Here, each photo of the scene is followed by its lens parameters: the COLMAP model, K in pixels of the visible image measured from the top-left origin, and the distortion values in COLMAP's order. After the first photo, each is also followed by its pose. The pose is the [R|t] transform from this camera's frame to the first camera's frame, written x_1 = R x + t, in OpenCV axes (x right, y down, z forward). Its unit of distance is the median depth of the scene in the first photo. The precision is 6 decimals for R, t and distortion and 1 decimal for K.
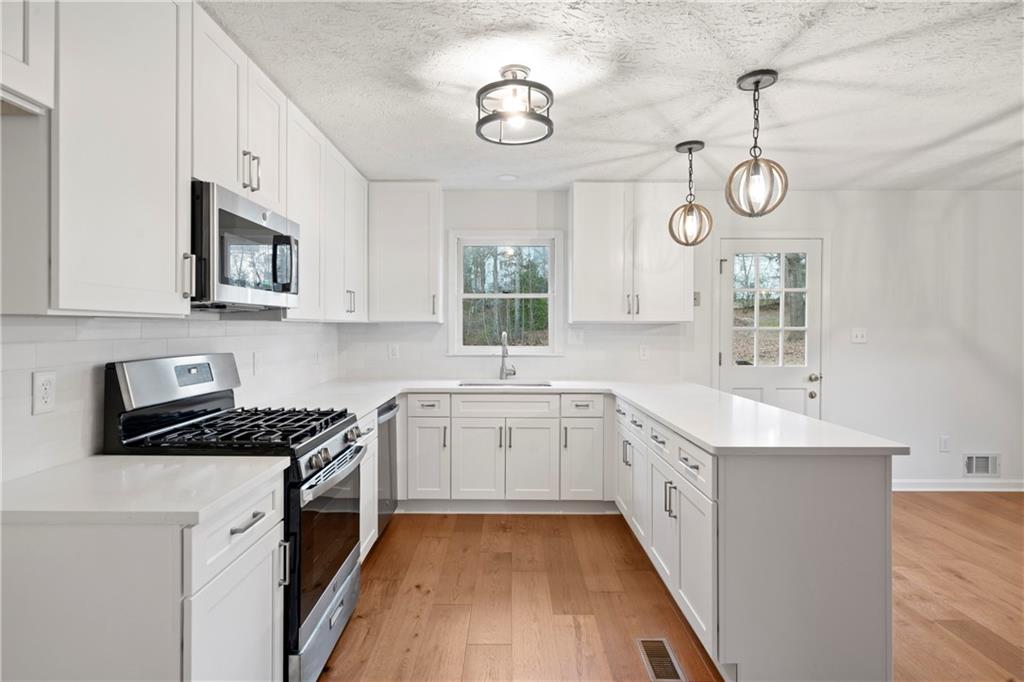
lens RADIAL K [[543.8, 0, 506.4], [0, 543.8, 335.6], [0, 0, 1]] dist [-0.000778, -0.000045]
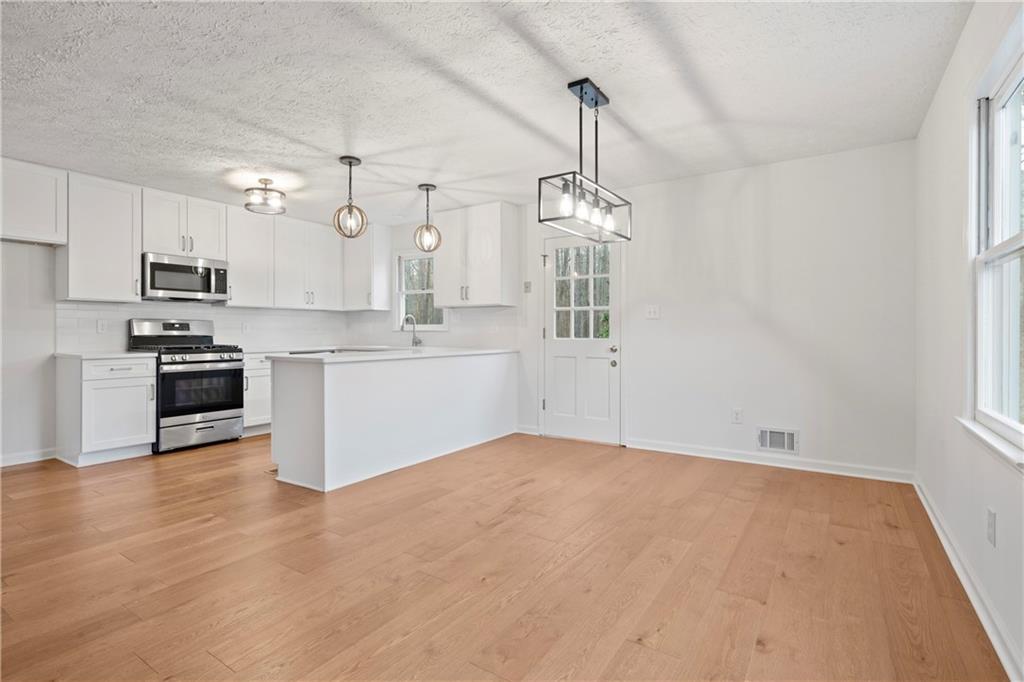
lens RADIAL K [[505.8, 0, 494.2], [0, 505.8, 336.3], [0, 0, 1]] dist [-0.000454, 0.000094]
pose [[0.827806, 0.002948, -0.561006, 1.037318], [-0.007186, 0.999960, -0.005350, 0.062306], [0.560968, 0.008460, 0.827794, -0.054854]]
